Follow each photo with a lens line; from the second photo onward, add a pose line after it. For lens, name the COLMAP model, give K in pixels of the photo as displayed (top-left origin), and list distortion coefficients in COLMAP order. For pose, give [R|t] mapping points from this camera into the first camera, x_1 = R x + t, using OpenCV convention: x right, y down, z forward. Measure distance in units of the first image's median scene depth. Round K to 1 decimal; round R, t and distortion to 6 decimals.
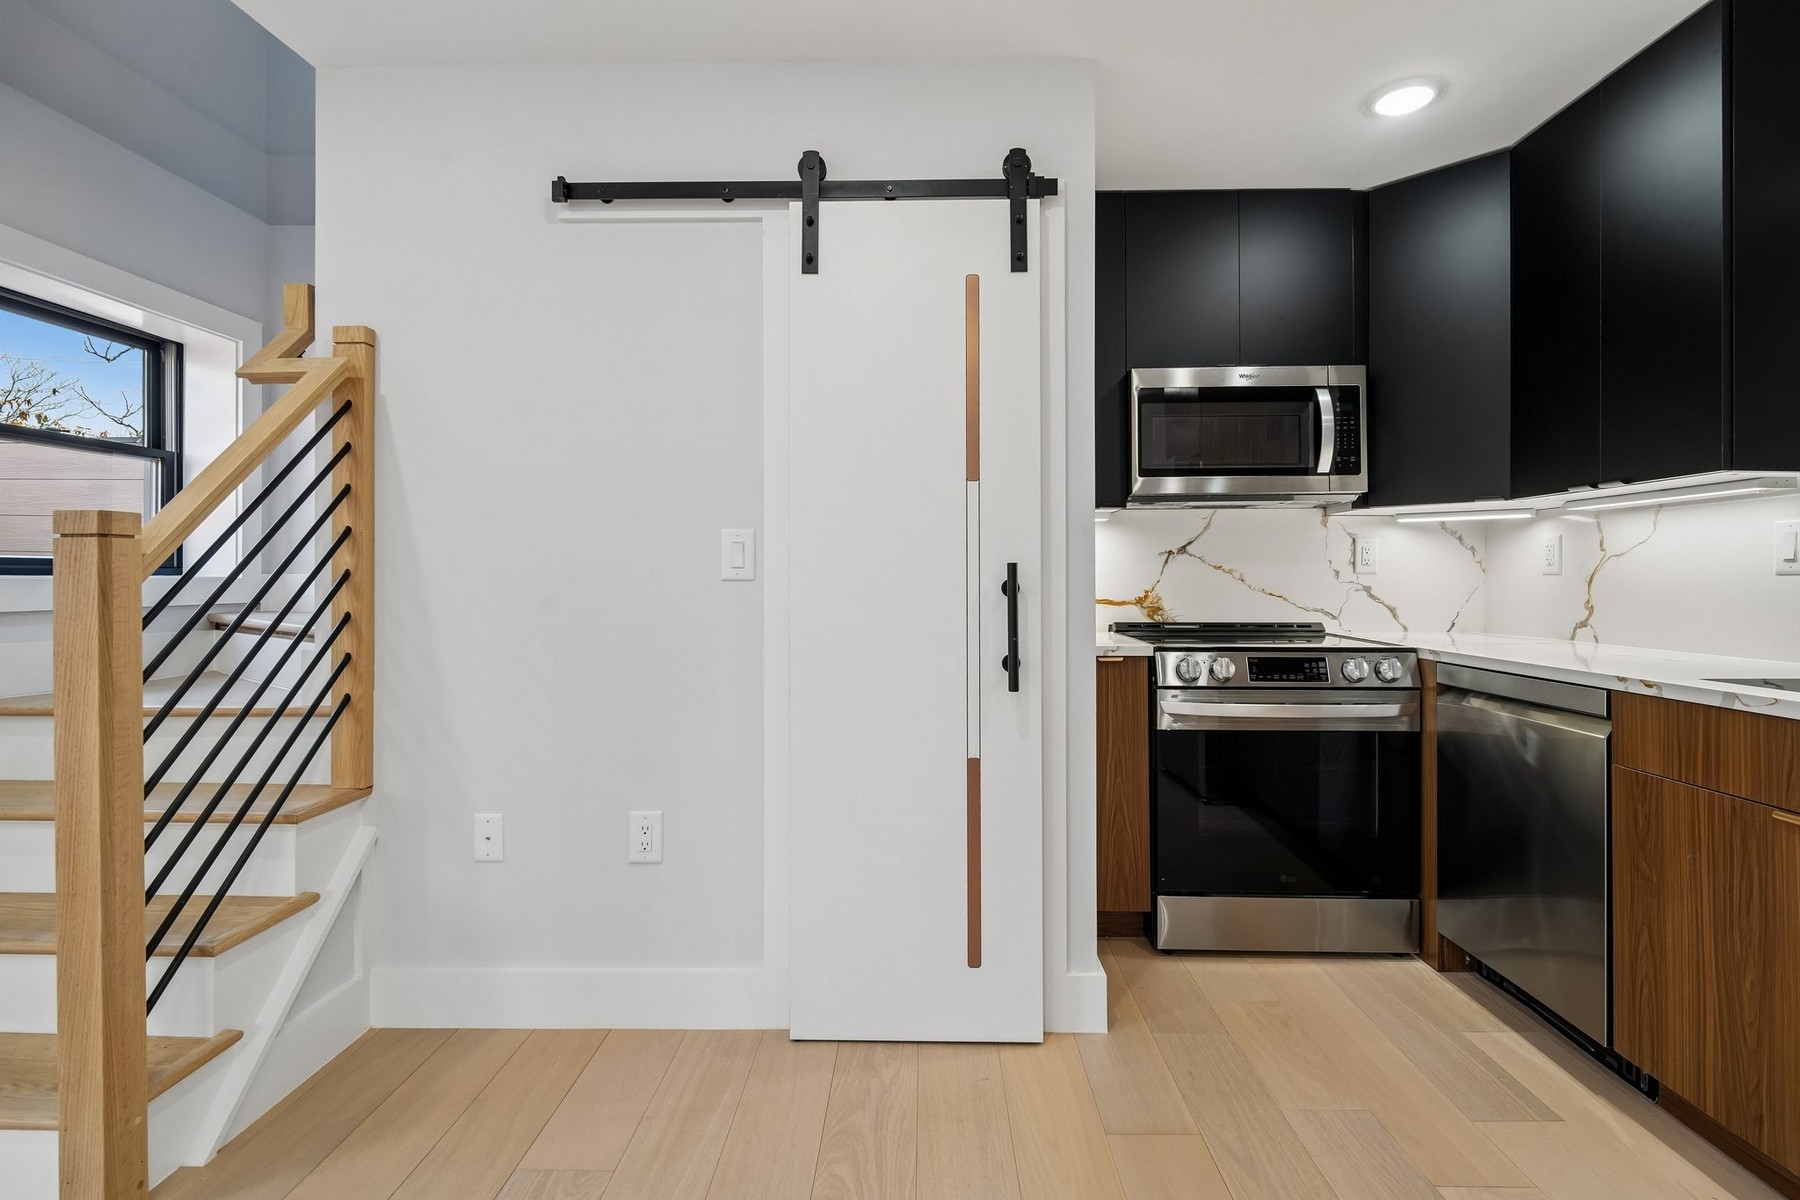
lens RADIAL K [[846.7, 0, 907.5], [0, 846.7, 572.7], [0, 0, 1]] dist [0.000307, -0.003298]
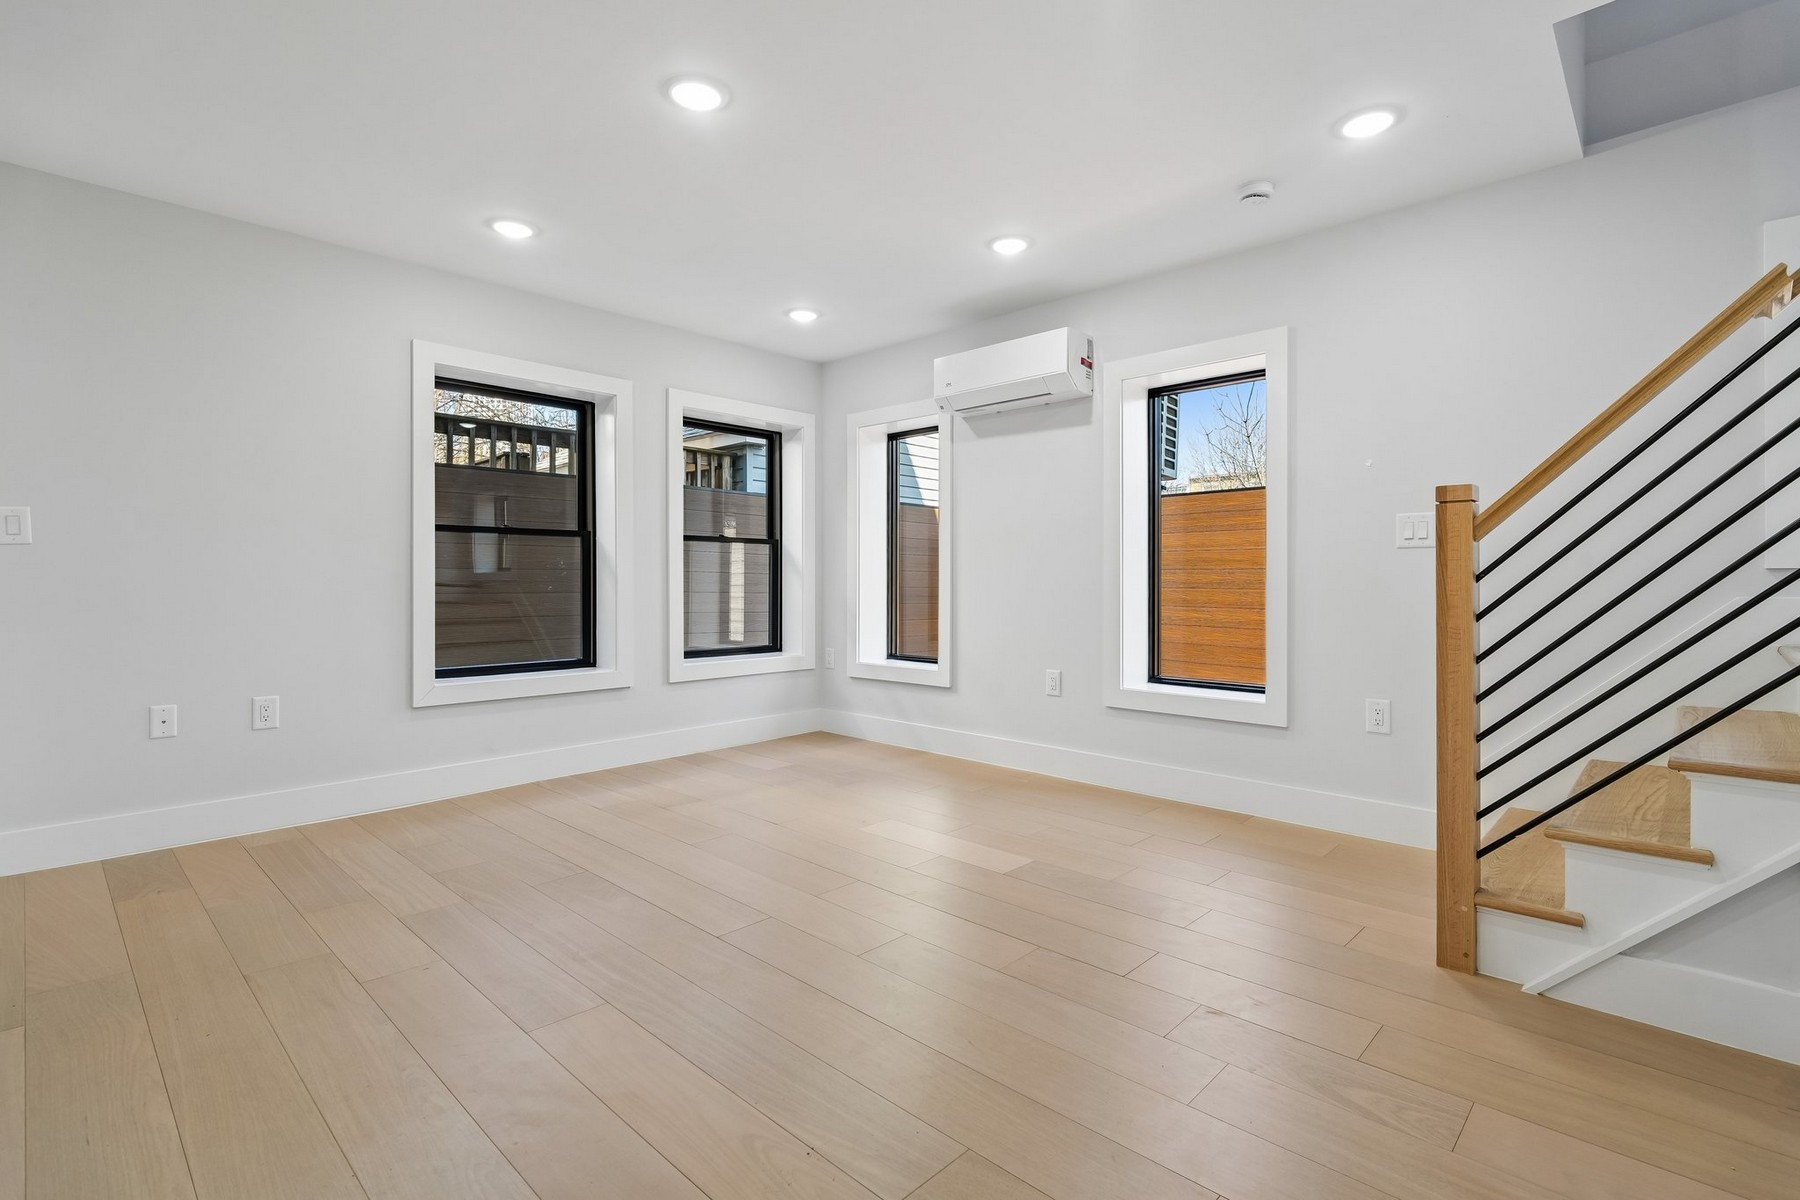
lens RADIAL K [[846.7, 0, 919.1], [0, 846.7, 570.7], [0, 0, 1]] dist [0.000307, -0.003298]
pose [[-0.668225, -0.009539, -0.743898, 0.544187], [0.000995, 0.999905, -0.013716, 0.066281], [0.743959, -0.009905, -0.668152, 0.892229]]
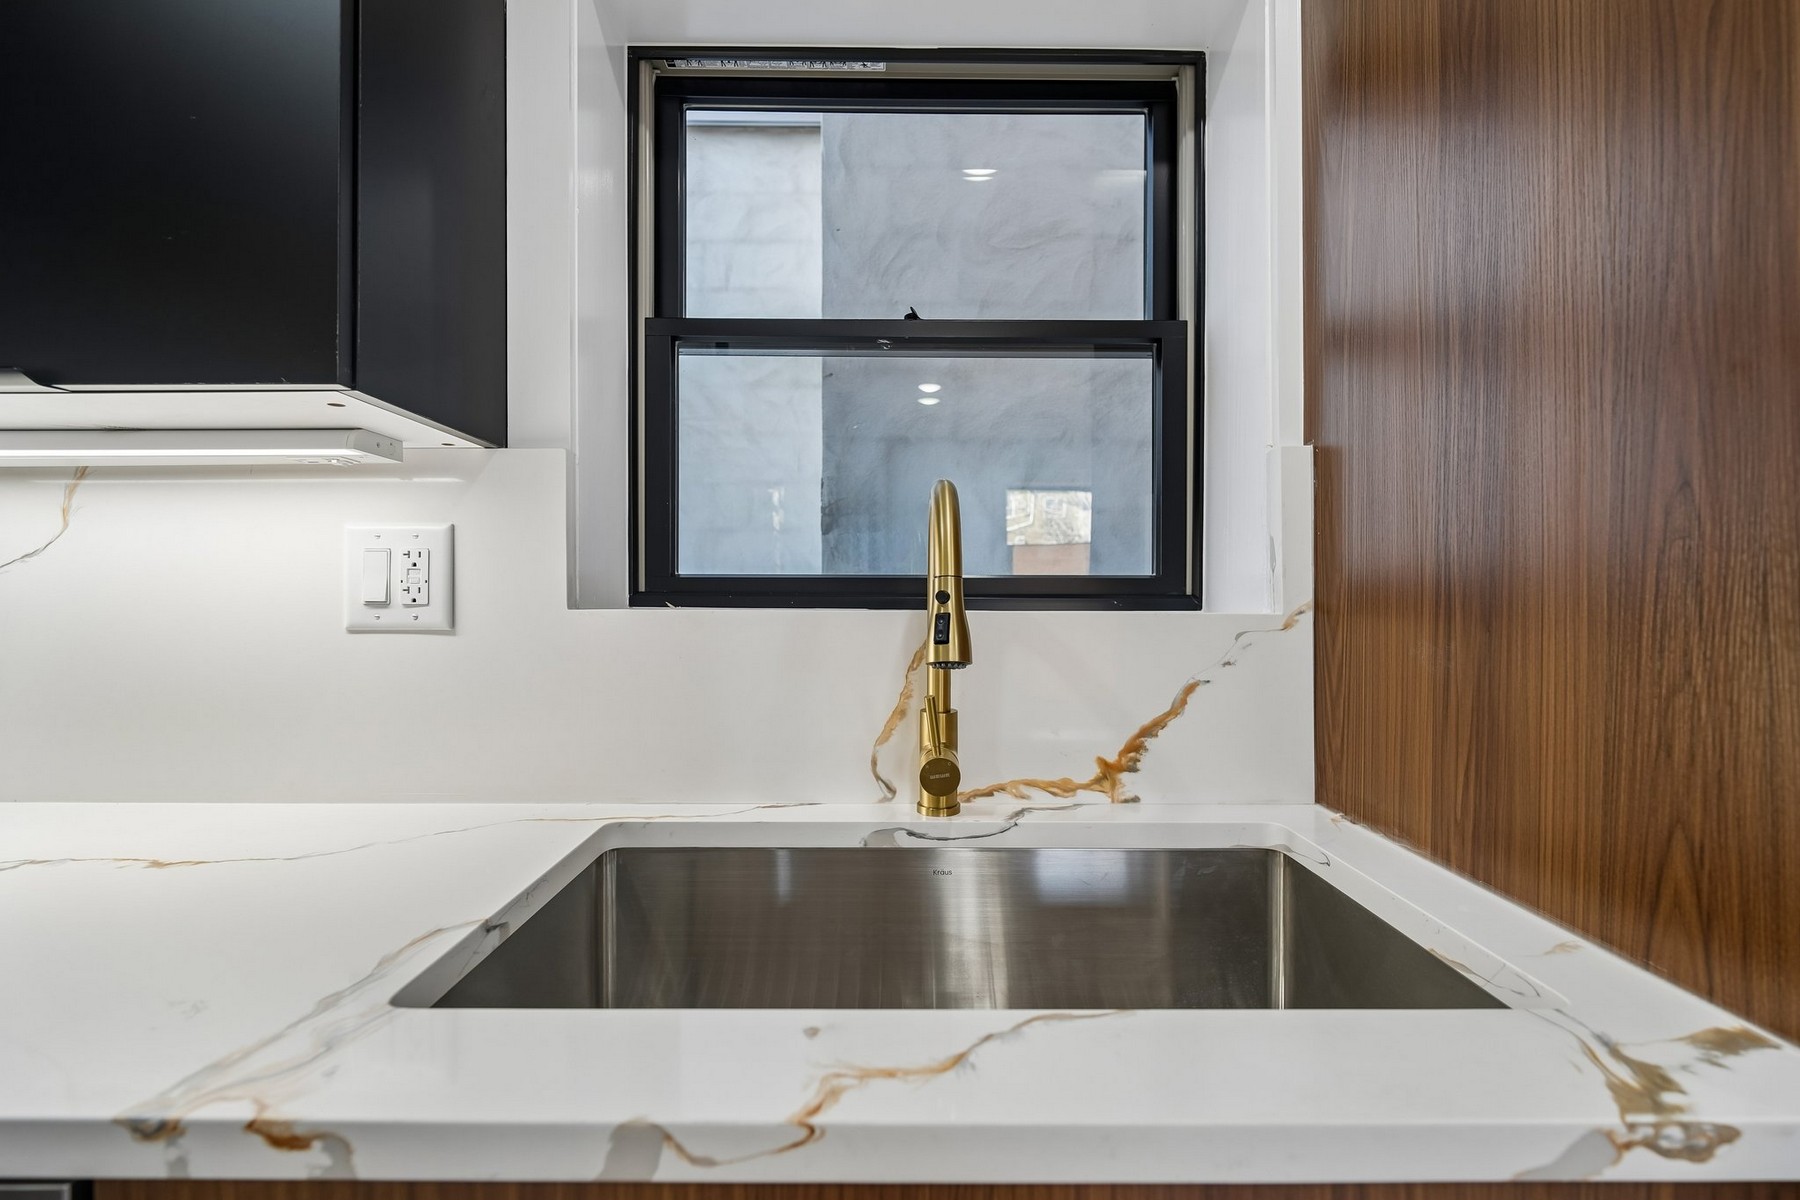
lens RADIAL K [[846.7, 0, 905.1], [0, 846.7, 598.3], [0, 0, 1]] dist [0.000307, -0.003298]
pose [[-0.028709, -0.007047, 0.999563, 0.482940], [-0.005416, 0.999962, 0.006894, -0.021434], [-0.999573, -0.005216, -0.028746, 0.637791]]
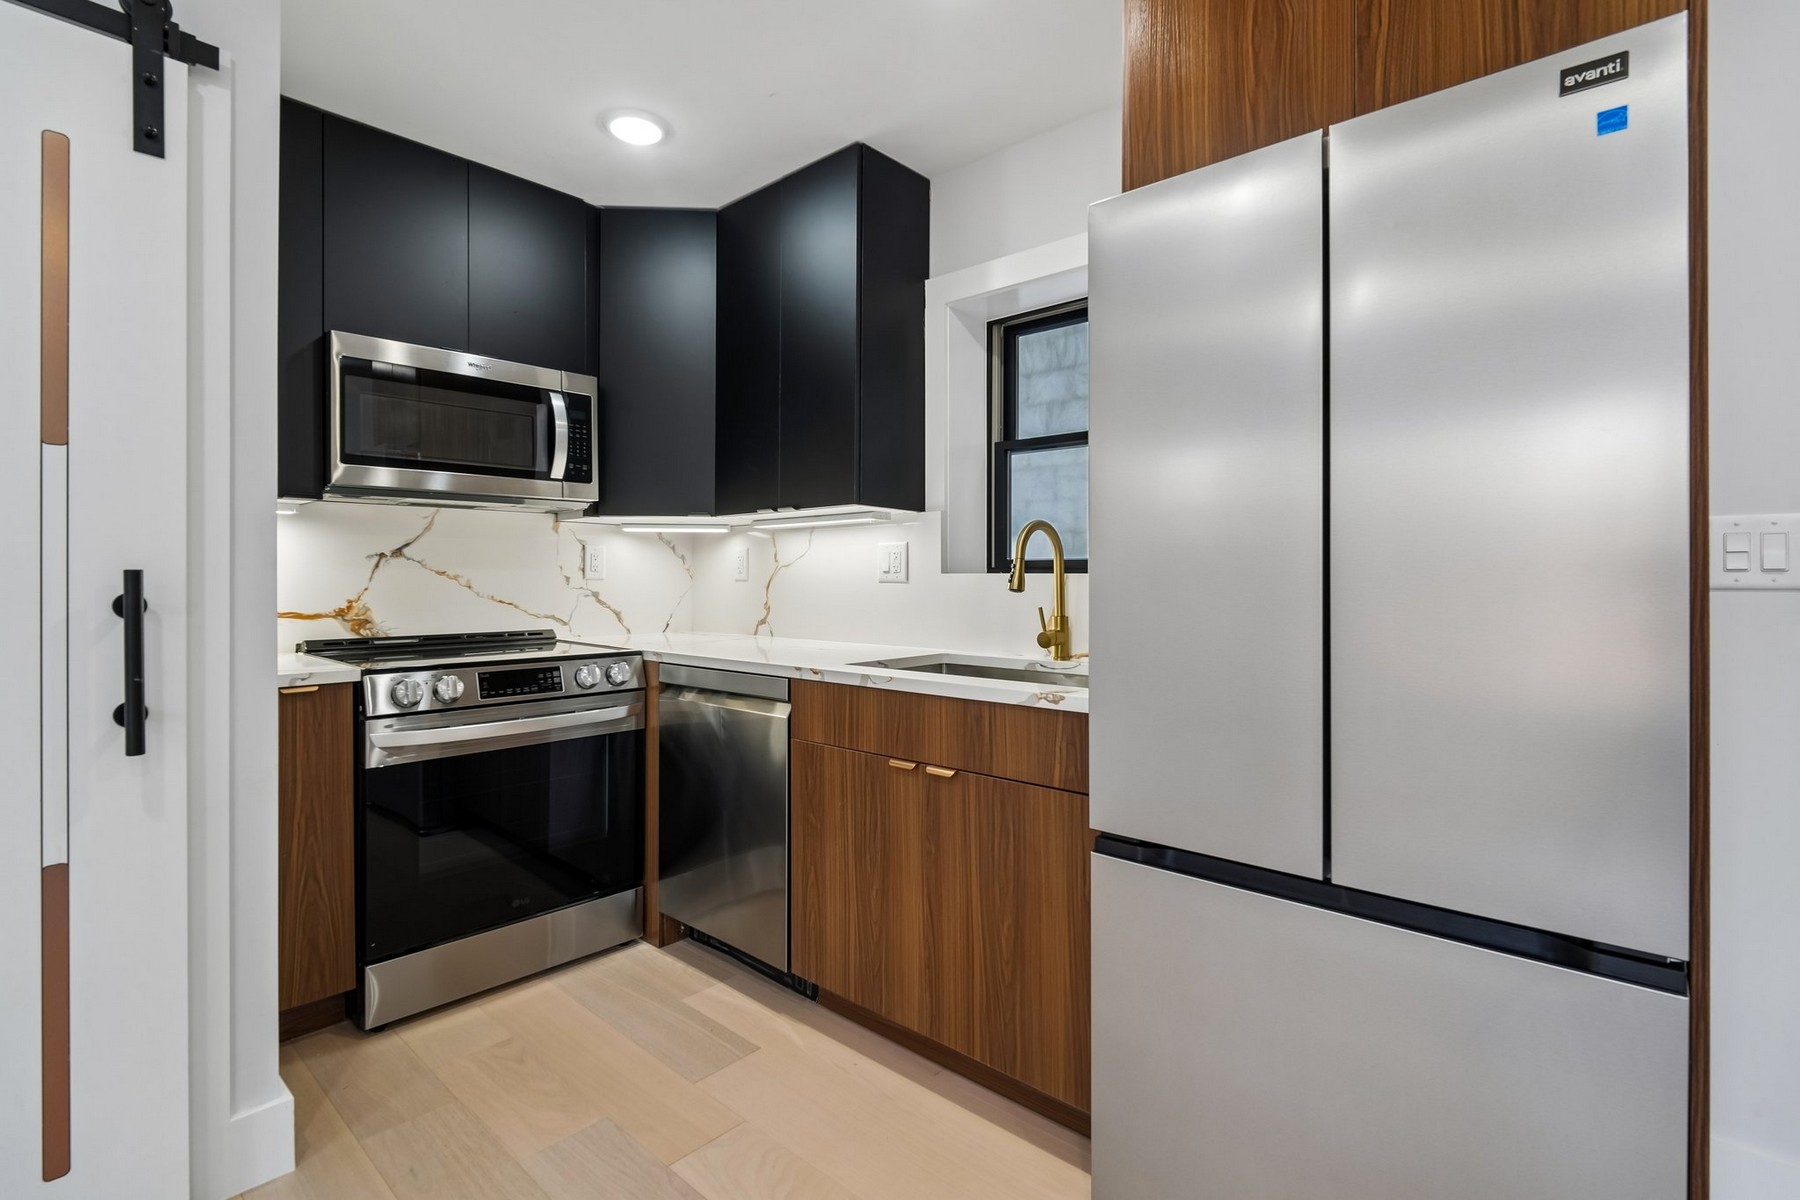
lens RADIAL K [[846.7, 0, 902.6], [0, 846.7, 575.6], [0, 0, 1]] dist [0.000307, -0.003298]
pose [[0.652402, 0.002589, 0.757868, 0.009424], [-0.004316, 0.999991, 0.000299, -0.008515], [-0.757861, -0.003466, 0.652407, 0.066314]]
